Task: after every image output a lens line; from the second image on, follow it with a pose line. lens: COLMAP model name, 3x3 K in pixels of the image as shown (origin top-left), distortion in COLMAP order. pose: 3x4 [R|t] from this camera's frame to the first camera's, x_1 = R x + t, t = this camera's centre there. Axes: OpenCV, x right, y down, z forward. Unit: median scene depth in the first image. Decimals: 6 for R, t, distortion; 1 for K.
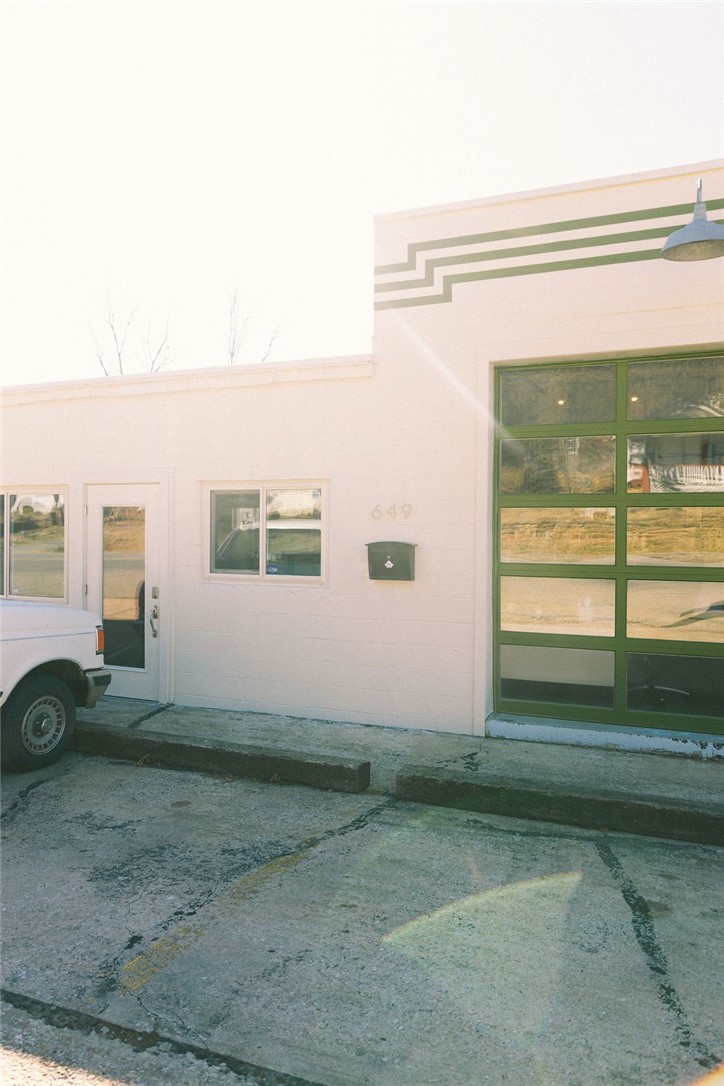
lens RADIAL K [[791.1, 0, 345.4], [0, 791.1, 531.5], [0, 0, 1]] dist [-0.009117, 0.003892]
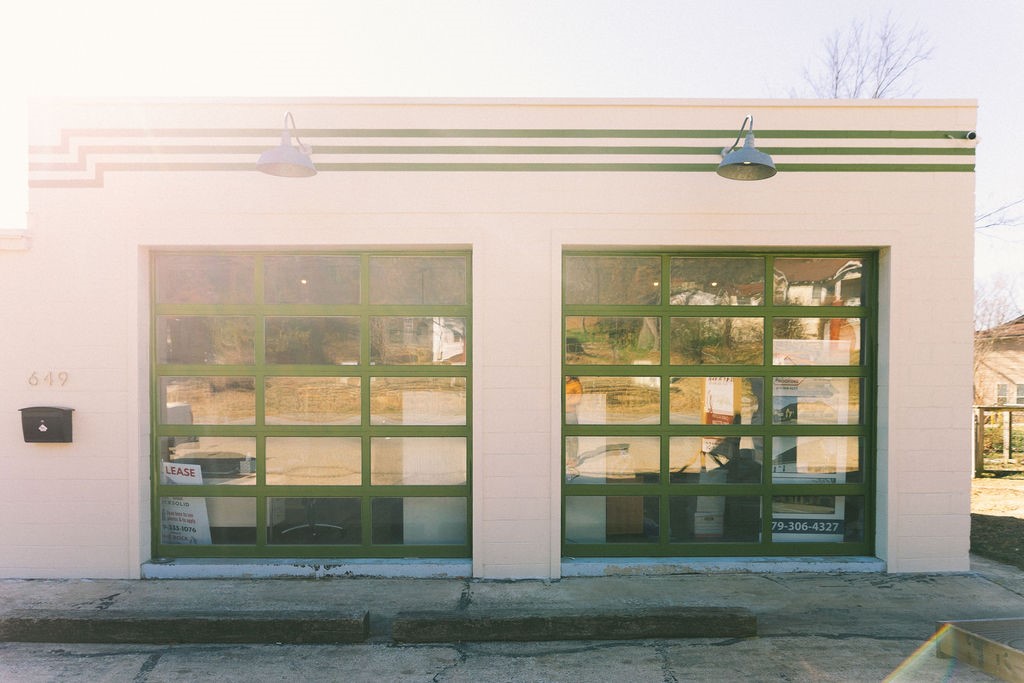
lens RADIAL K [[728.8, 0, 531.2], [0, 728.8, 413.4], [0, 0, 1]] dist [0.003699, -0.027261]
pose [[0.916014, -0.013553, 0.400917, 0.284094], [0.002549, 0.999606, 0.027969, -0.004710], [-0.401138, -0.024598, 0.915687, -0.175174]]
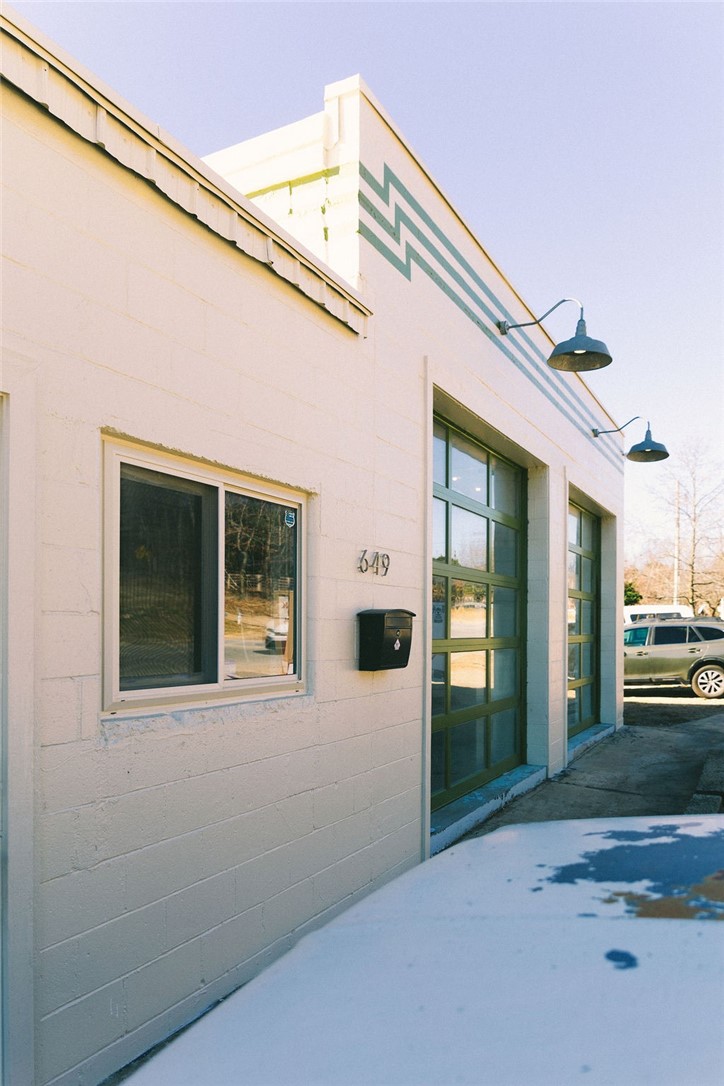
lens RADIAL K [[787.2, 0, 318.0], [0, 787.2, 632.9], [0, 0, 1]] dist [-0.020972, -0.000773]
pose [[0.108836, -0.010487, 0.994004, -0.628070], [-0.003382, 0.999935, 0.010920, 0.026544], [-0.994054, -0.004551, 0.108794, 1.060585]]
